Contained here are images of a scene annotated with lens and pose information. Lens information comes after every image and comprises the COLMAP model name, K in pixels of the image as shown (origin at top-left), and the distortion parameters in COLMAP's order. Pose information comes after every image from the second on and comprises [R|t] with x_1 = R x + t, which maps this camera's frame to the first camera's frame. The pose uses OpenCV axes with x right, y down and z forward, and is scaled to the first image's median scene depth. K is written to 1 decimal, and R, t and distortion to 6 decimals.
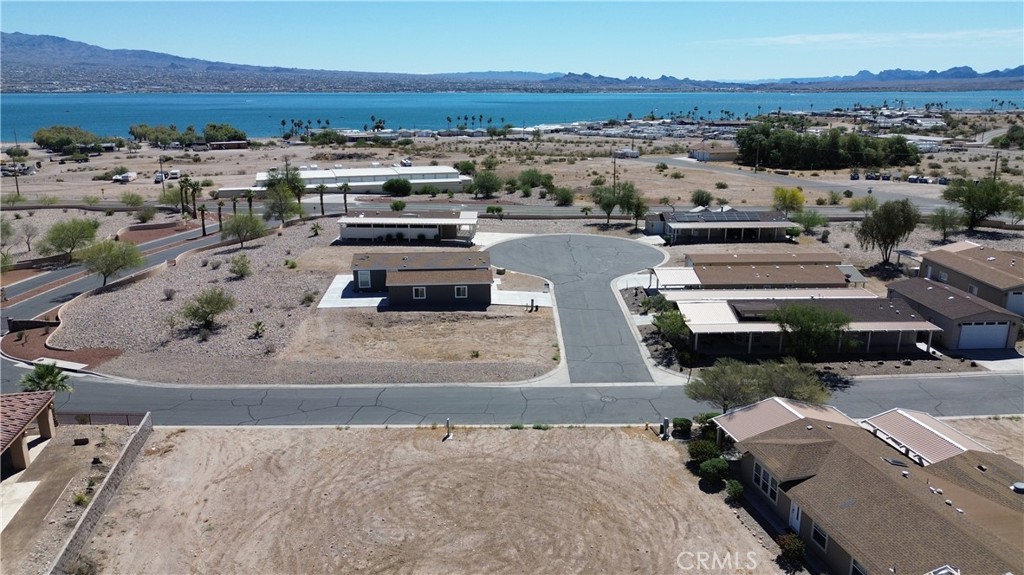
lens RADIAL K [[719.7, 0, 512.0], [0, 719.7, 287.5], [0, 0, 1]] dist [0.056994, -0.065141]
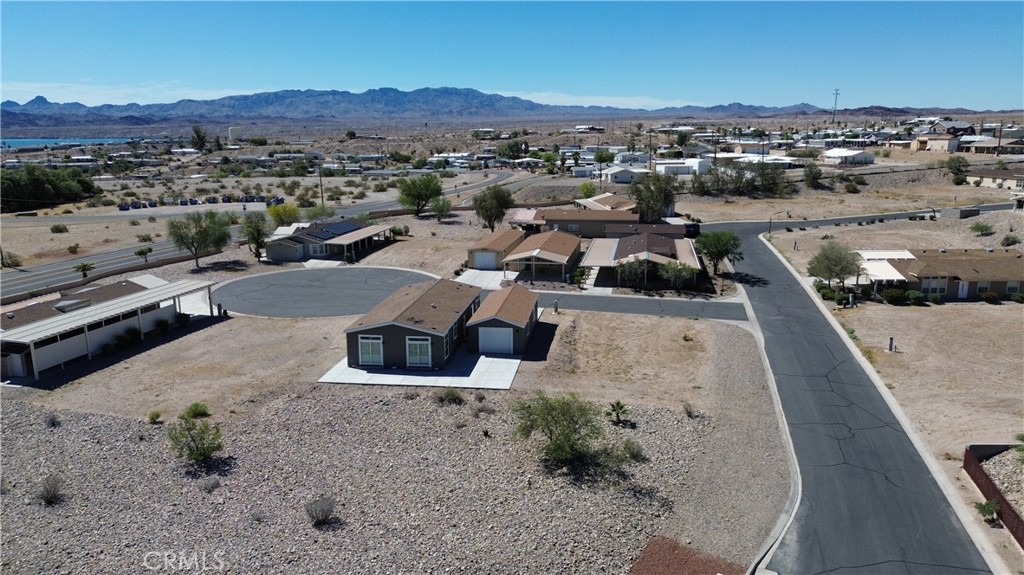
lens RADIAL K [[719.7, 0, 512.0], [0, 719.7, 287.5], [0, 0, 1]] dist [0.056994, -0.065141]
pose [[0.218883, -0.208528, 0.953208, -0.966902], [0.269797, 0.951745, 0.146255, -0.169479], [-0.937710, 0.225160, 0.264581, 0.901649]]
